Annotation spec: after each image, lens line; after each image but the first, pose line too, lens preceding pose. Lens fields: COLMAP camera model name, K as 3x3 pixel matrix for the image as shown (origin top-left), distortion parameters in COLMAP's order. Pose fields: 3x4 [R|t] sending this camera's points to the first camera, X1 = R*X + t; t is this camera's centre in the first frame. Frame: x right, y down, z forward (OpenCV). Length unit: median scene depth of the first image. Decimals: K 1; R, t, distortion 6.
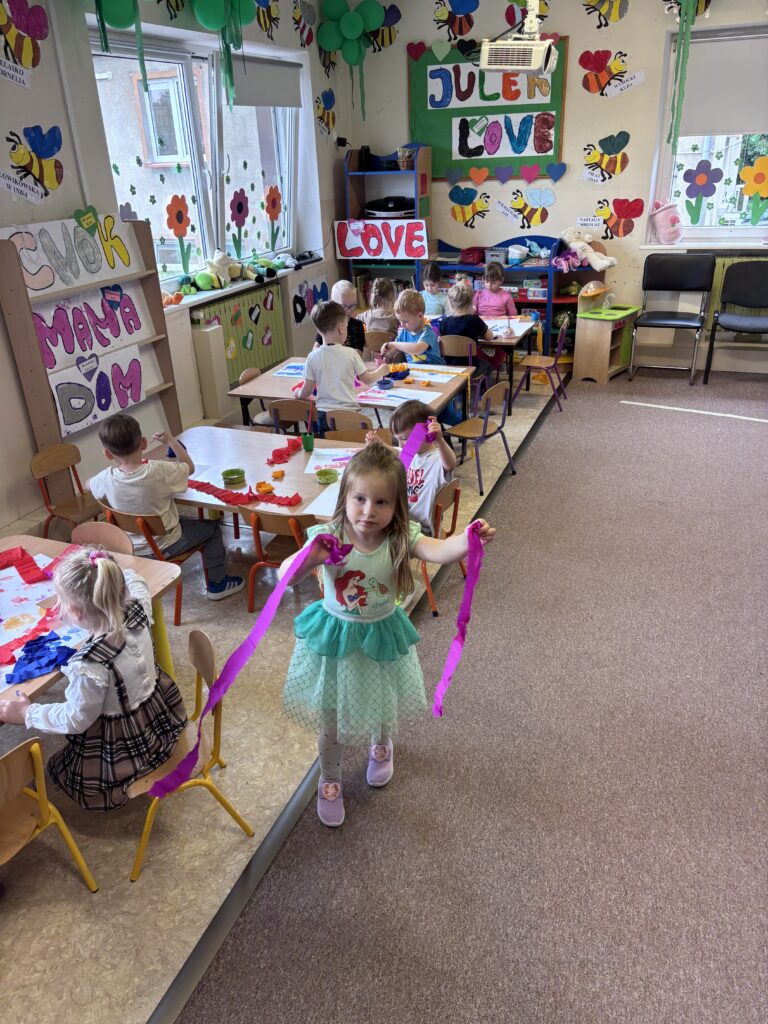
lens RADIAL K [[775.0, 0, 383.1], [0, 775.0, 511.9], [0, 0, 1]] dist [0.042162, -0.052557]
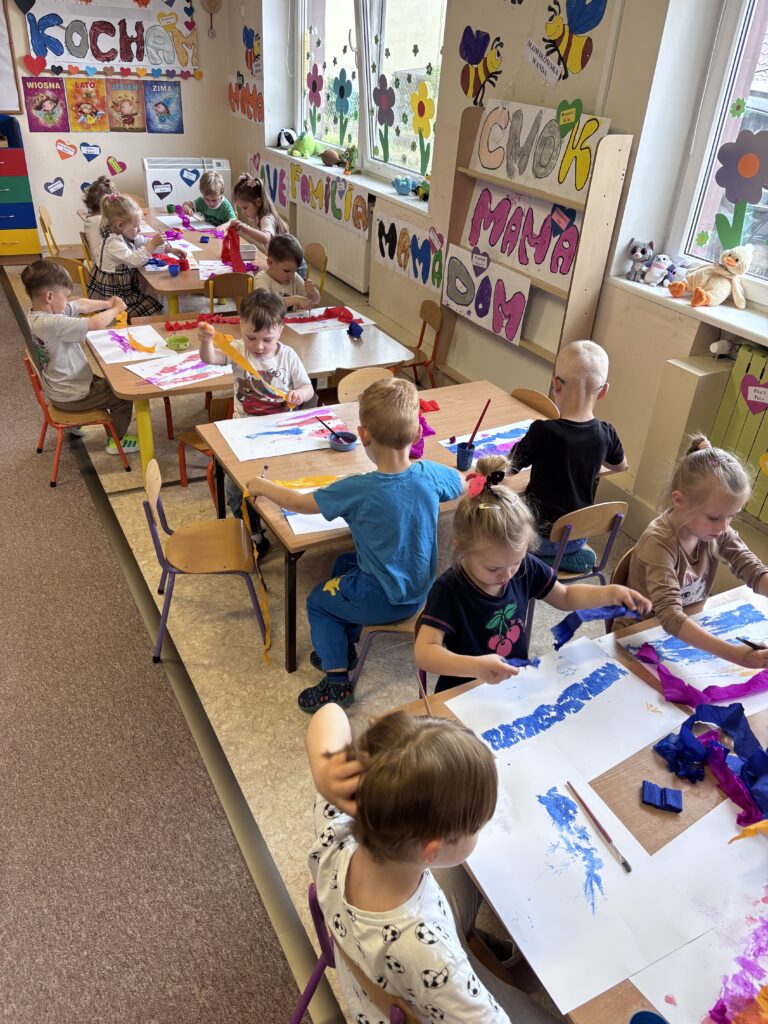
lens RADIAL K [[775.0, 0, 382.9], [0, 775.0, 511.4], [0, 0, 1]] dist [0.042162, -0.052557]
pose [[-0.644343, 0.393902, -0.655488, 0.442351], [-0.370798, 0.588721, 0.718273, -0.644043], [0.668828, 0.705868, -0.233280, 1.350352]]
